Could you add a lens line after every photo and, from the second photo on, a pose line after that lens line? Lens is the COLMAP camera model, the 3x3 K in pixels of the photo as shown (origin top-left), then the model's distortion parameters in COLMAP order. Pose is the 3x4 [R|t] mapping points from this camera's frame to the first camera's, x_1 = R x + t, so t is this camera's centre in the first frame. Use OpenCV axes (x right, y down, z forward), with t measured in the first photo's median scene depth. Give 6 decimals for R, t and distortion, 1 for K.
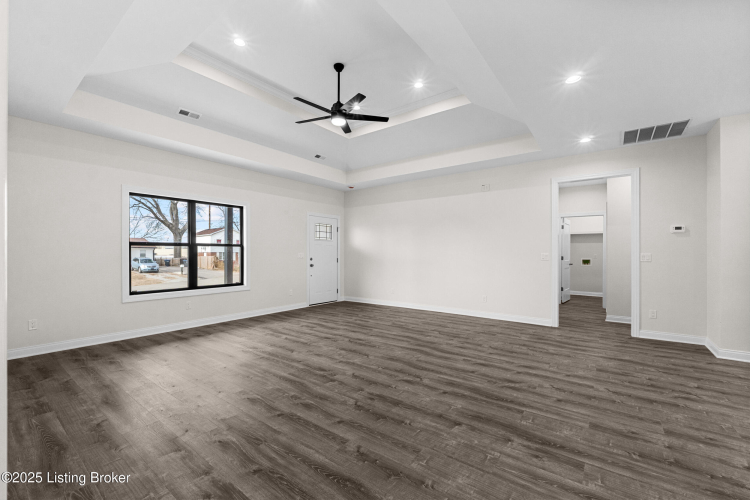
lens RADIAL K [[315.5, 0, 371.6], [0, 315.5, 251.7], [0, 0, 1]] dist [0.005715, 0.000121]
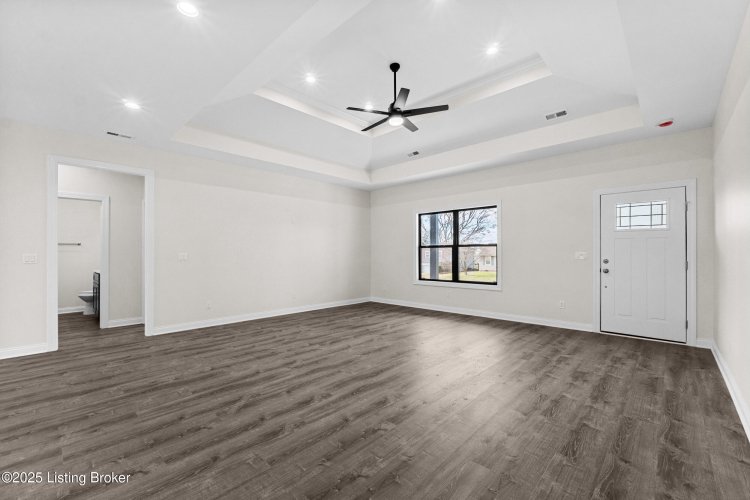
lens RADIAL K [[315.5, 0, 368.8], [0, 315.5, 253.5], [0, 0, 1]] dist [0.005715, 0.000121]
pose [[-0.122088, -0.000940, -0.992519, 1.023613], [0.008839, 0.999959, -0.002034, 0.008686], [0.992480, -0.009021, -0.122074, 1.184831]]
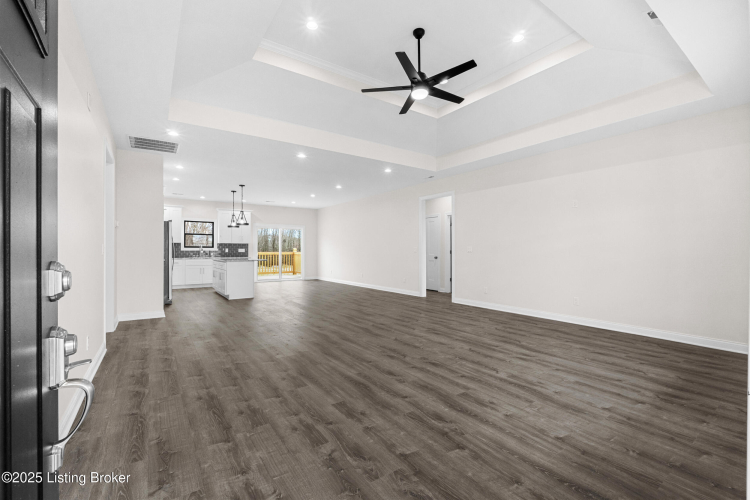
lens RADIAL K [[315.5, 0, 372.9], [0, 315.5, 251.9], [0, 0, 1]] dist [0.005715, 0.000121]
pose [[-0.951722, -0.001128, 0.306960, -0.282763], [-0.001927, 0.999995, -0.002301, 0.029569], [-0.306956, -0.002782, -0.951720, 2.138794]]
